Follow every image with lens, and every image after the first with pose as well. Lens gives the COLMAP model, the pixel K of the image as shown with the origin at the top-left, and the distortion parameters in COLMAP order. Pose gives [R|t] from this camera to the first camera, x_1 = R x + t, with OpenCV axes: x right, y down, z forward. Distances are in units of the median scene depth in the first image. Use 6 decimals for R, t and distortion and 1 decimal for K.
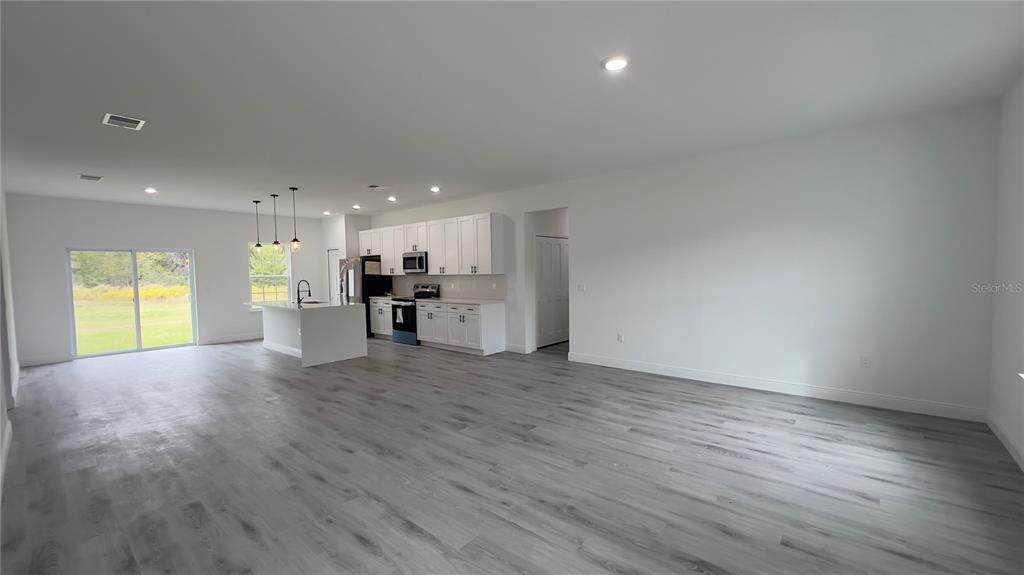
lens RADIAL K [[413.0, 0, 516.0], [0, 413.0, 295.2], [0, 0, 1]] dist [-0.004384, 0.000069]
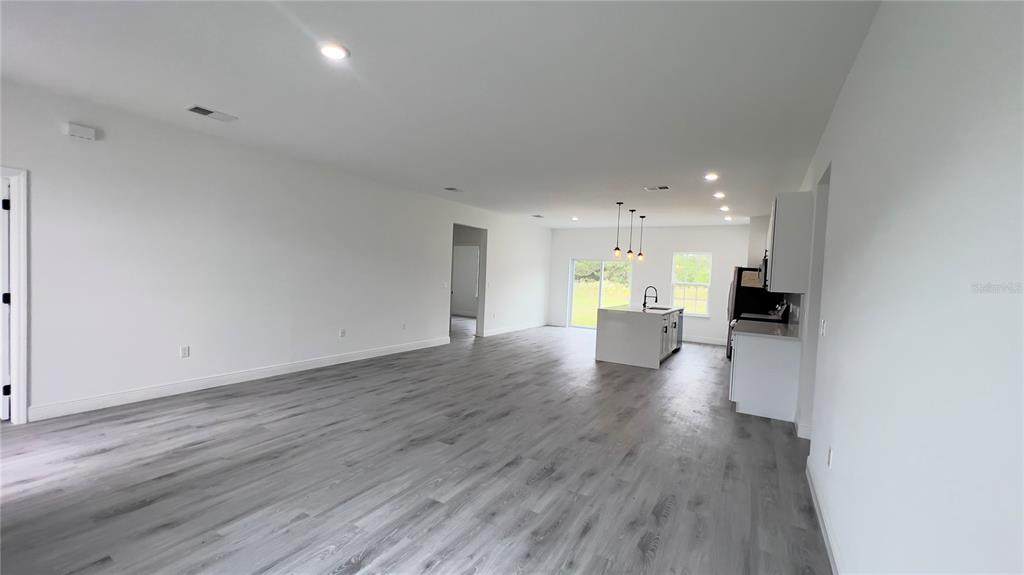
lens RADIAL K [[414.0, 0, 514.4], [0, 414.0, 289.2], [0, 0, 1]] dist [-0.001294, 0.001432]
pose [[0.154867, 0.061353, -0.986028, 0.524316], [-0.106568, 0.993284, 0.045067, -0.043215], [0.982171, 0.098099, 0.160365, 0.529913]]
